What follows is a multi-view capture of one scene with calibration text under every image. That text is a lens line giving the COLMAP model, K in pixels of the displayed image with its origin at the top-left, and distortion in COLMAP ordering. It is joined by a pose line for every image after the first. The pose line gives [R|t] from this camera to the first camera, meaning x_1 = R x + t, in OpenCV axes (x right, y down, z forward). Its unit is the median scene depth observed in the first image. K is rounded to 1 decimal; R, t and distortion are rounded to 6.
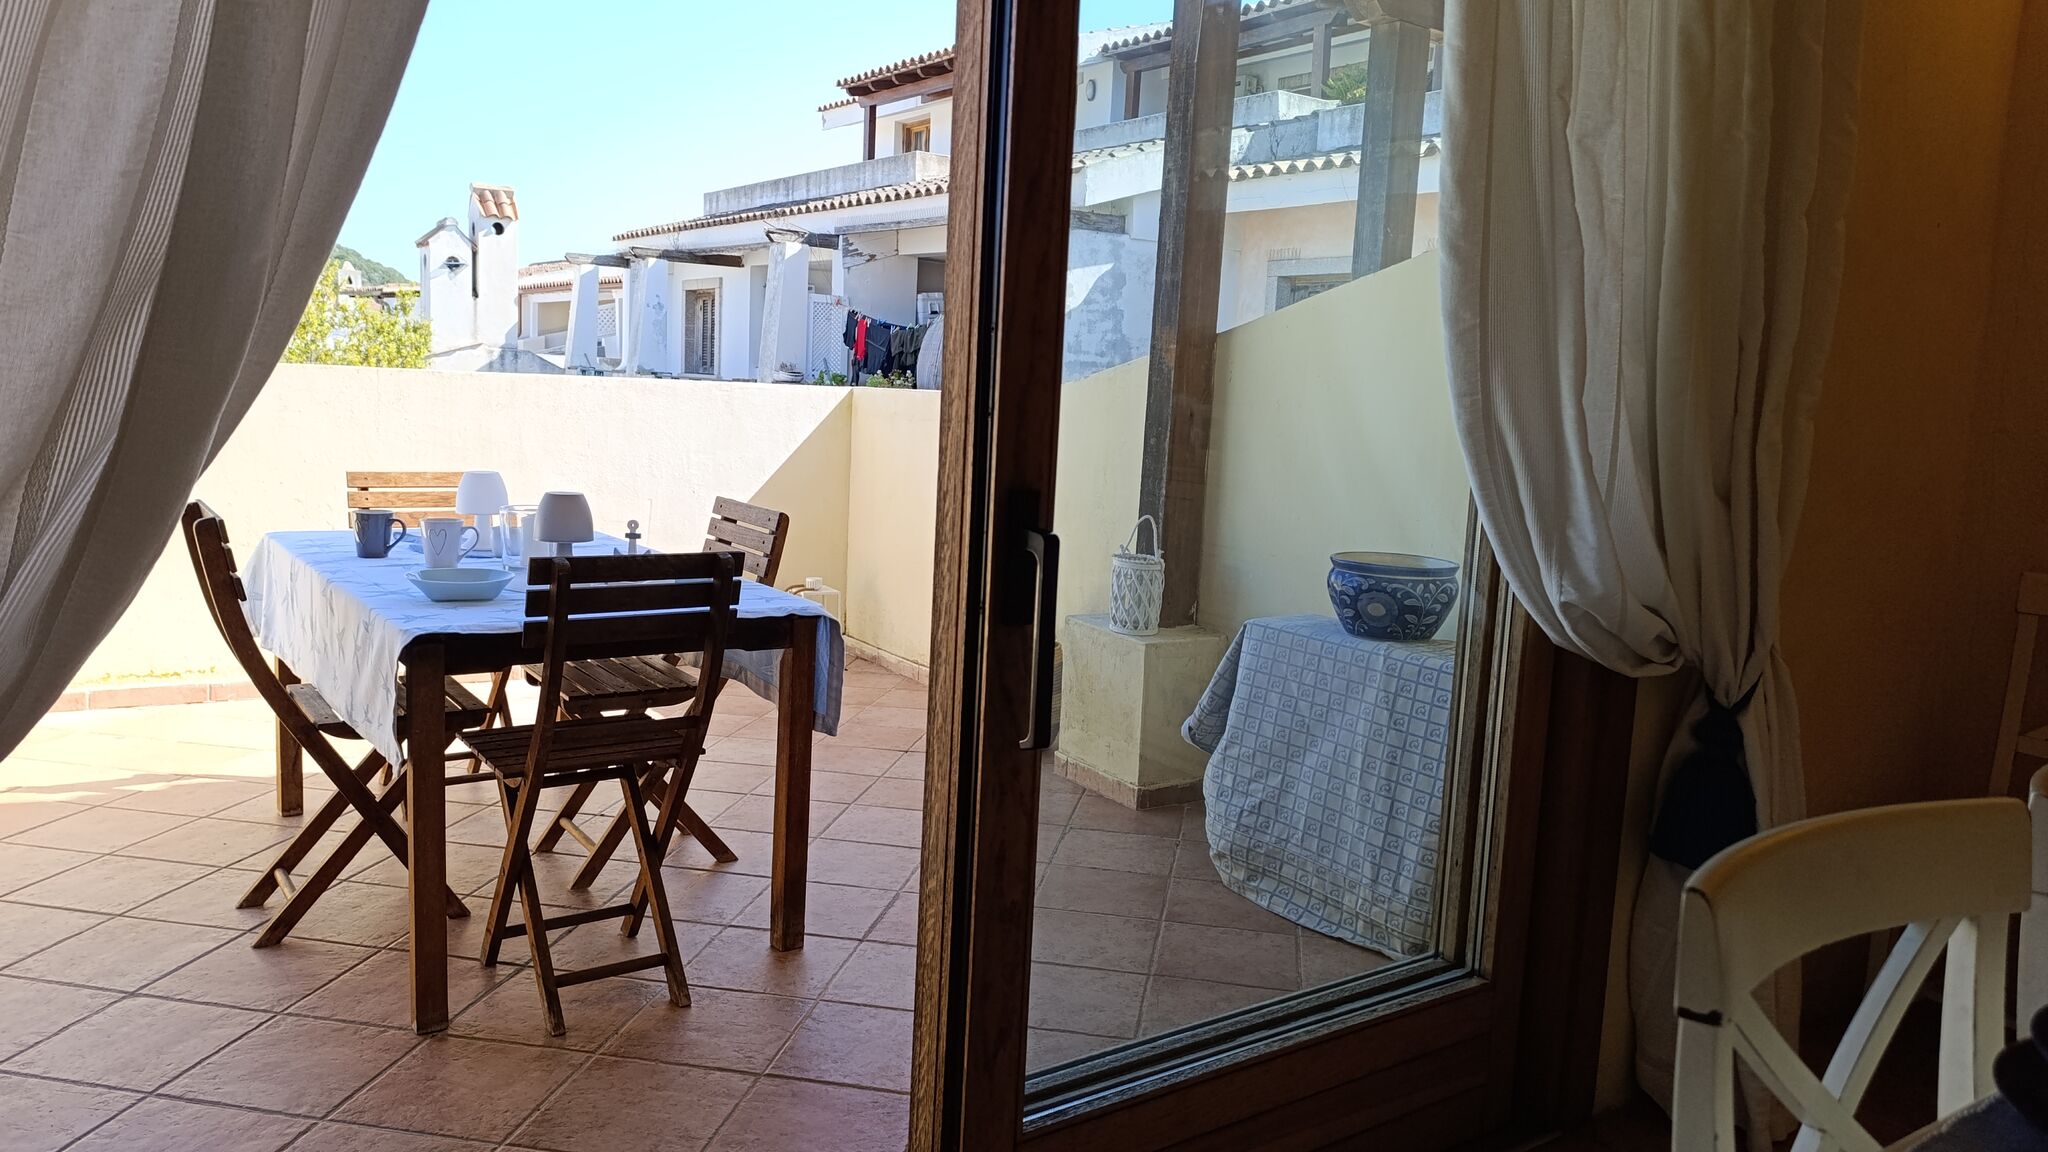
lens RADIAL K [[1403.7, 0, 1020.3], [0, 1403.7, 563.2], [0, 0, 1]] dist [0.044390, -0.056360]
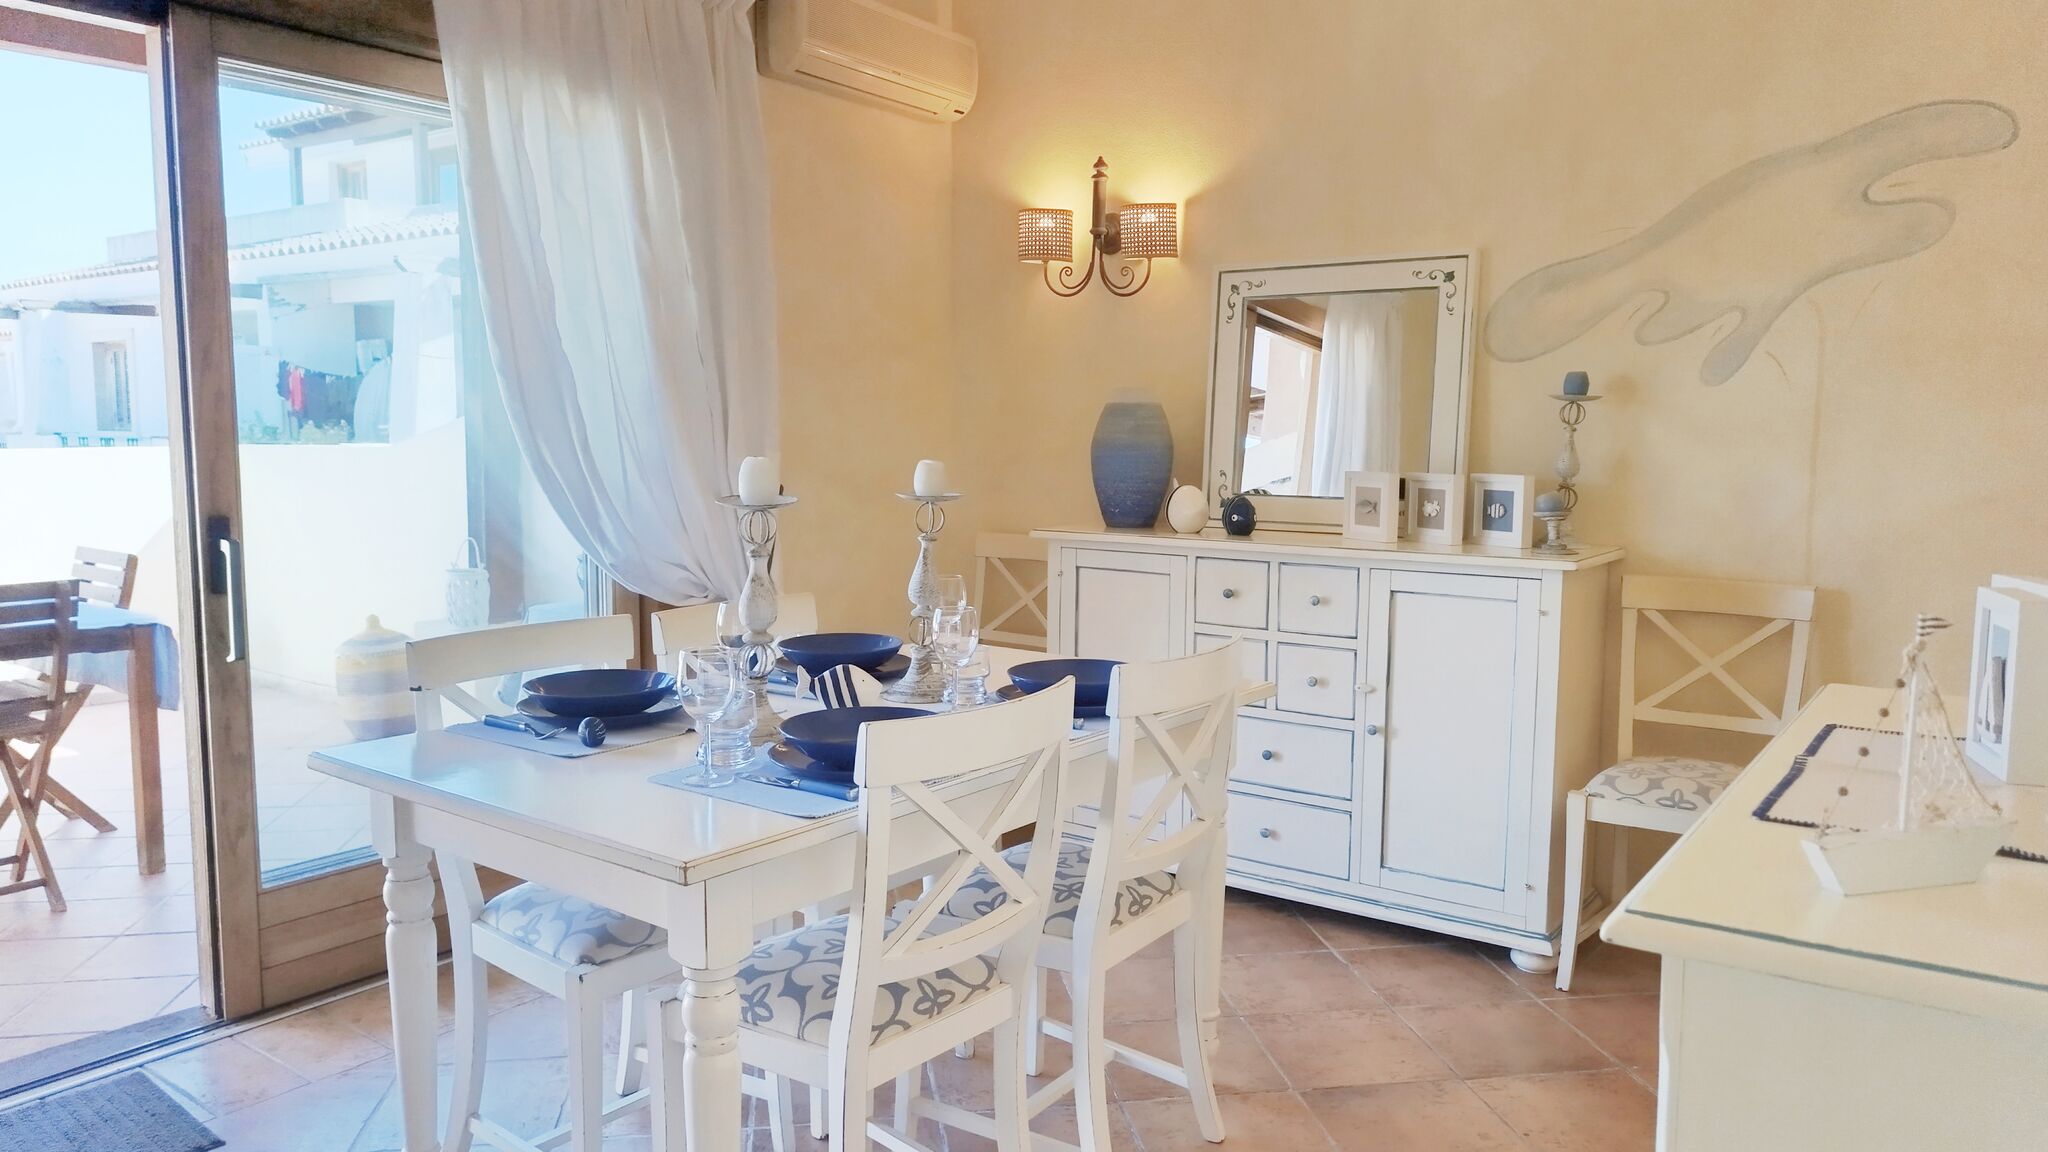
lens RADIAL K [[1403.7, 0, 1017.6], [0, 1403.7, 578.2], [0, 0, 1]] dist [0.044390, -0.056360]
pose [[0.944192, -0.079214, 0.319729, 0.041855], [0.082120, 0.996613, 0.004404, 0.011056], [-0.318995, 0.022098, 0.947499, -0.113240]]
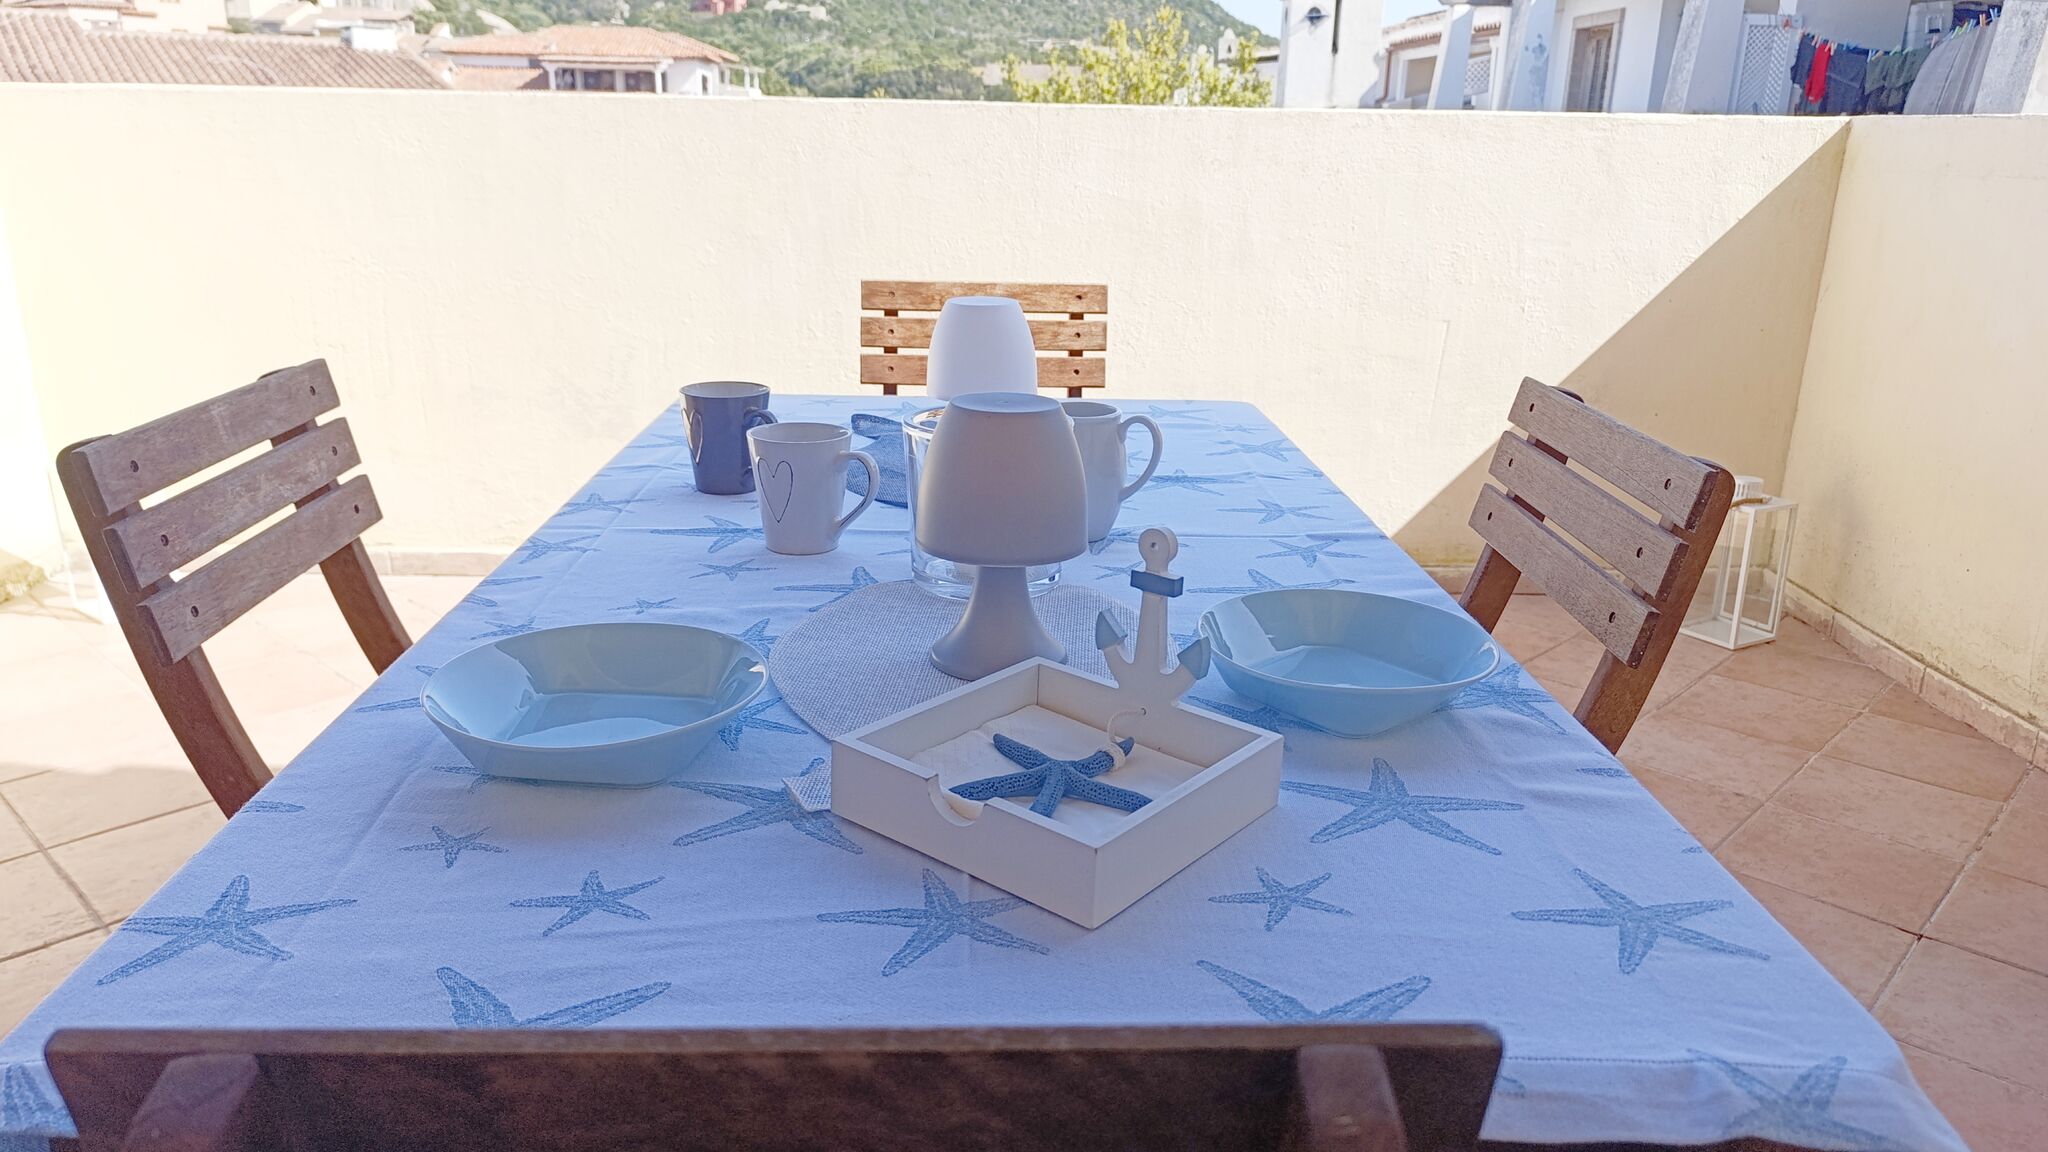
lens RADIAL K [[1403.7, 0, 1038.8], [0, 1403.7, 574.0], [0, 0, 1]] dist [0.044390, -0.056360]
pose [[0.838001, 0.139199, -0.527615, -0.029975], [-0.052100, 0.982909, 0.176568, -0.014448], [0.543176, -0.120475, 0.830931, 0.154966]]
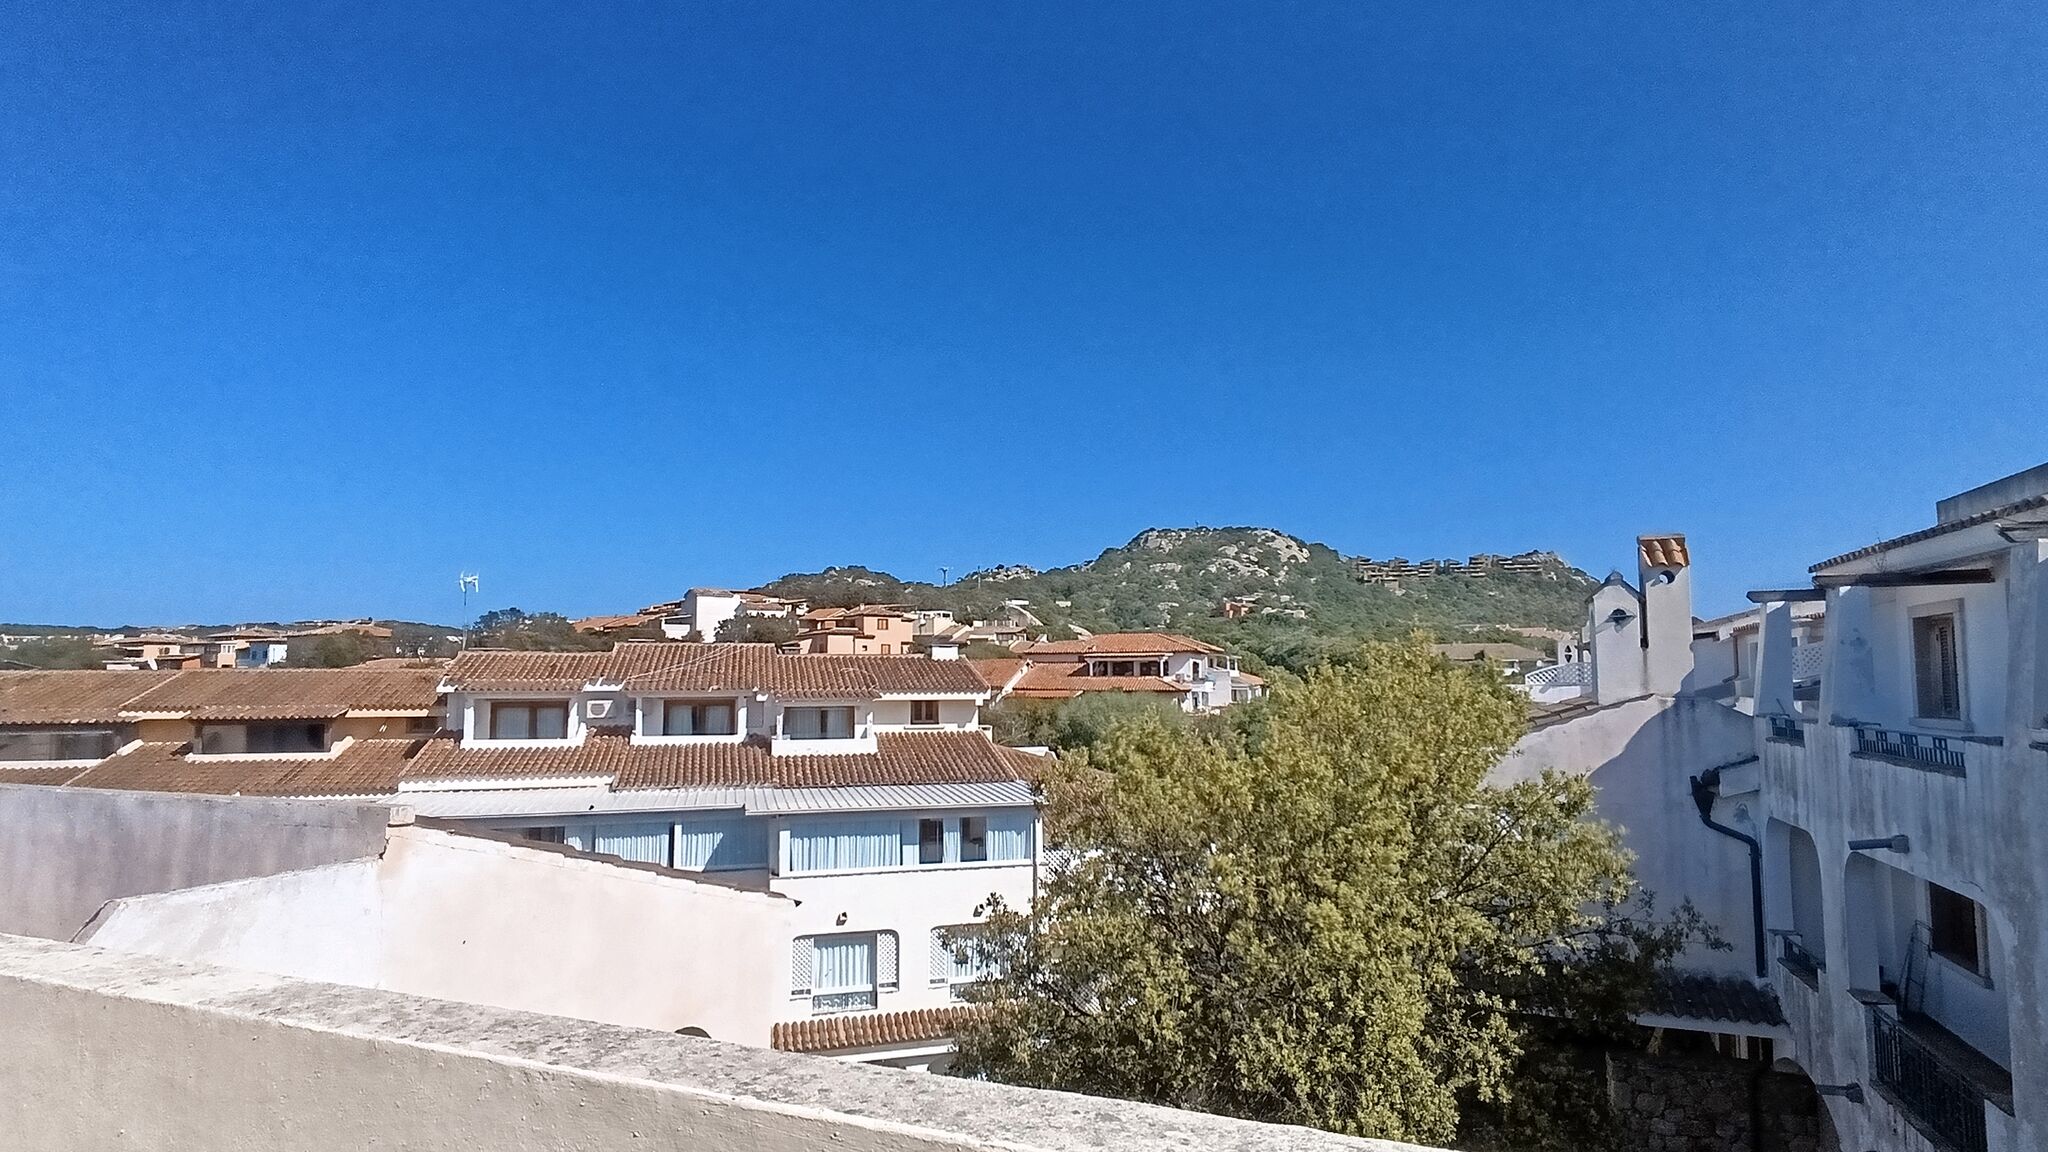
lens RADIAL K [[1053.7, 0, 1014.9], [0, 1053.7, 605.9], [0, 0, 1]] dist [-0.008516, 0.002203]
pose [[0.550839, -0.108780, -0.827492, -0.027114], [-0.079966, 0.980030, -0.182063, -0.072209], [0.830772, 0.166458, 0.531140, 0.361464]]
